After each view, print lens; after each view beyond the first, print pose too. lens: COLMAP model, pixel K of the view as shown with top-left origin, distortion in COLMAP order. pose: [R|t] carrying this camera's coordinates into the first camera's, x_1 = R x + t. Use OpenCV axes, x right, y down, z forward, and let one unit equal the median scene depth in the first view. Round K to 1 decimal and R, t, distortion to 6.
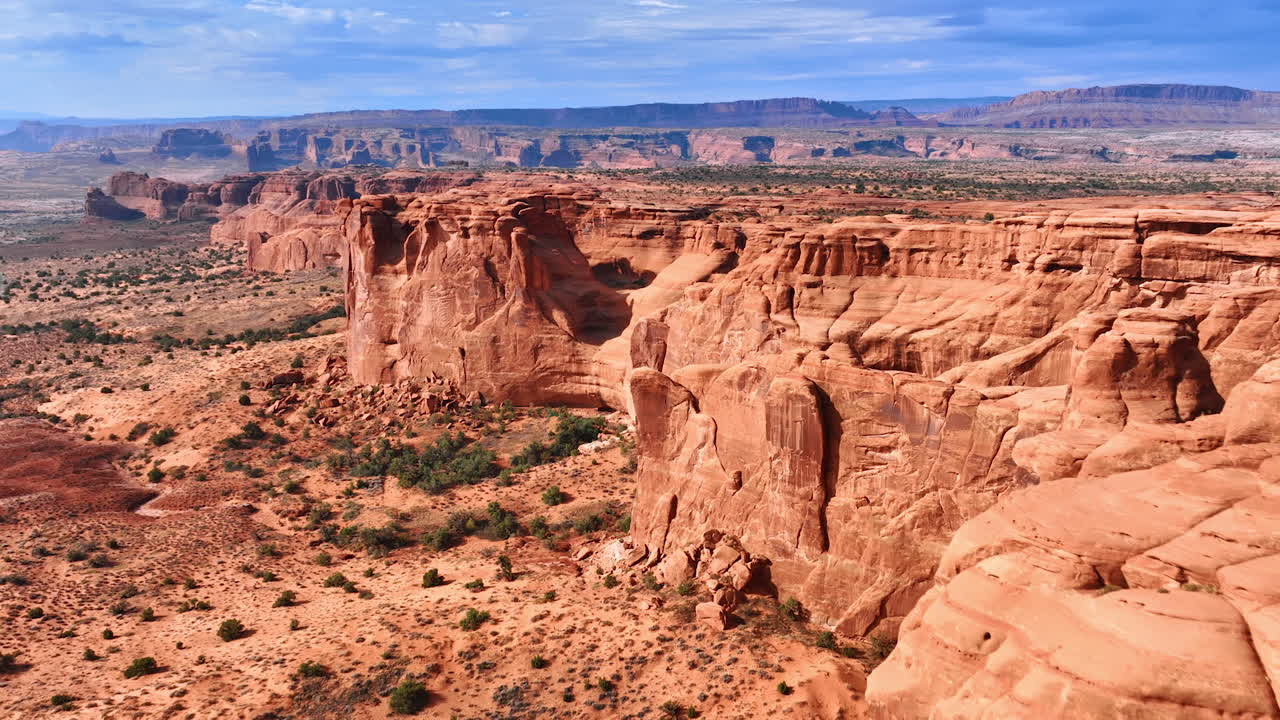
lens RADIAL K [[957.9, 0, 639.2], [0, 957.9, 354.3], [0, 0, 1]] dist [0.008727, -0.000410]
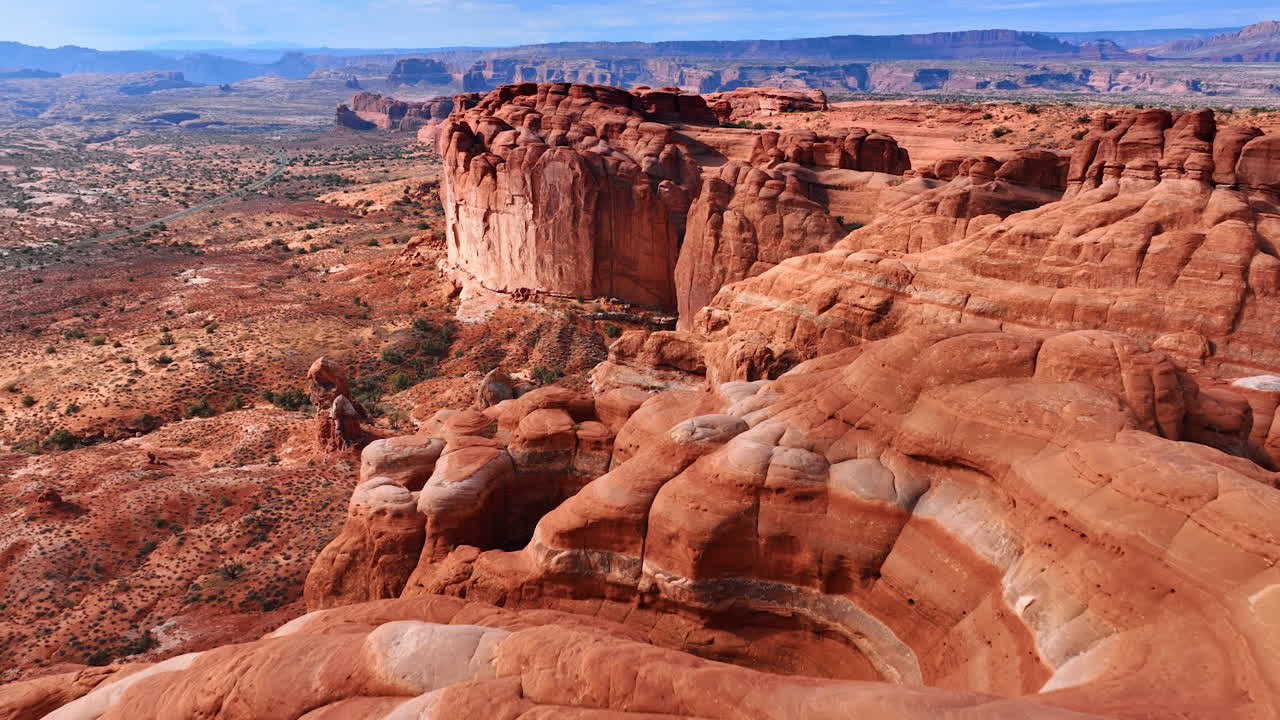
lens RADIAL K [[957.9, 0, 639.2], [0, 957.9, 354.3], [0, 0, 1]] dist [0.008727, -0.000410]
pose [[0.976464, 0.068650, -0.204462, 0.052907], [-0.054941, 0.995891, 0.071992, 0.022058], [0.208564, -0.059065, 0.976224, -0.094141]]
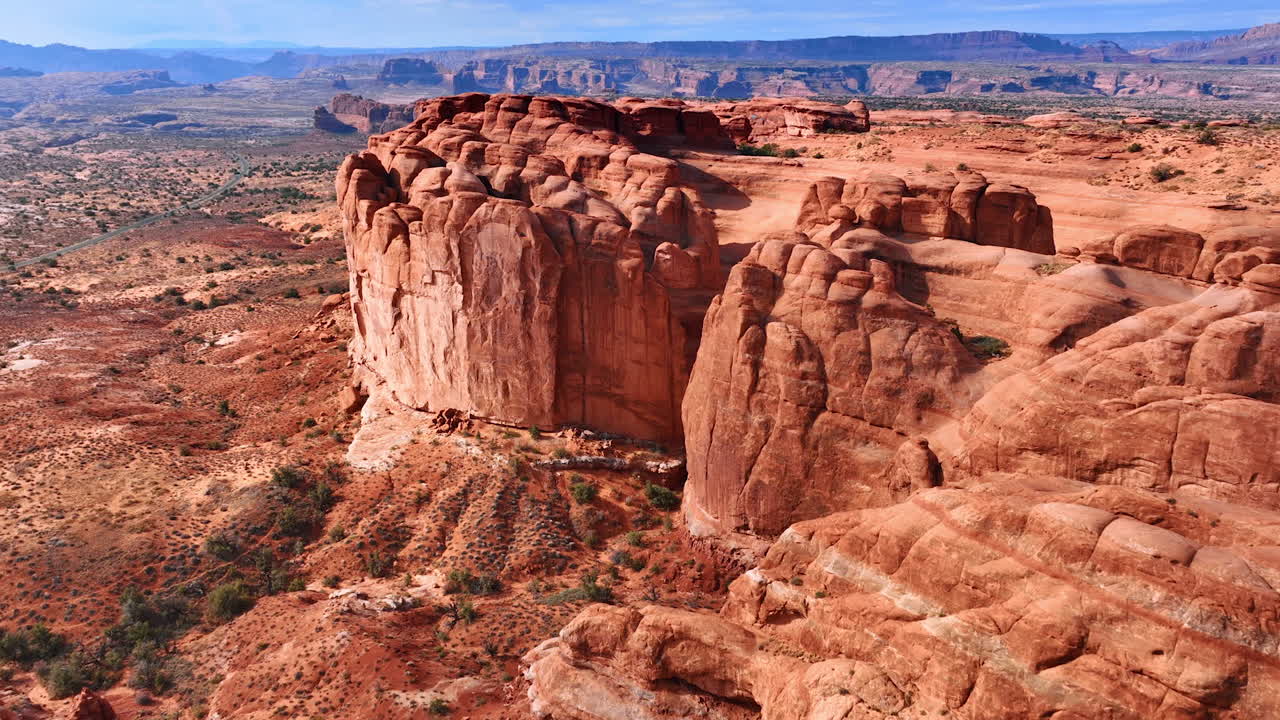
lens RADIAL K [[957.9, 0, 639.2], [0, 957.9, 354.3], [0, 0, 1]] dist [0.008727, -0.000410]
pose [[0.977401, 0.070269, -0.199373, 0.046759], [-0.057026, 0.995815, 0.071412, 0.014958], [0.203557, -0.058429, 0.977318, -0.065023]]
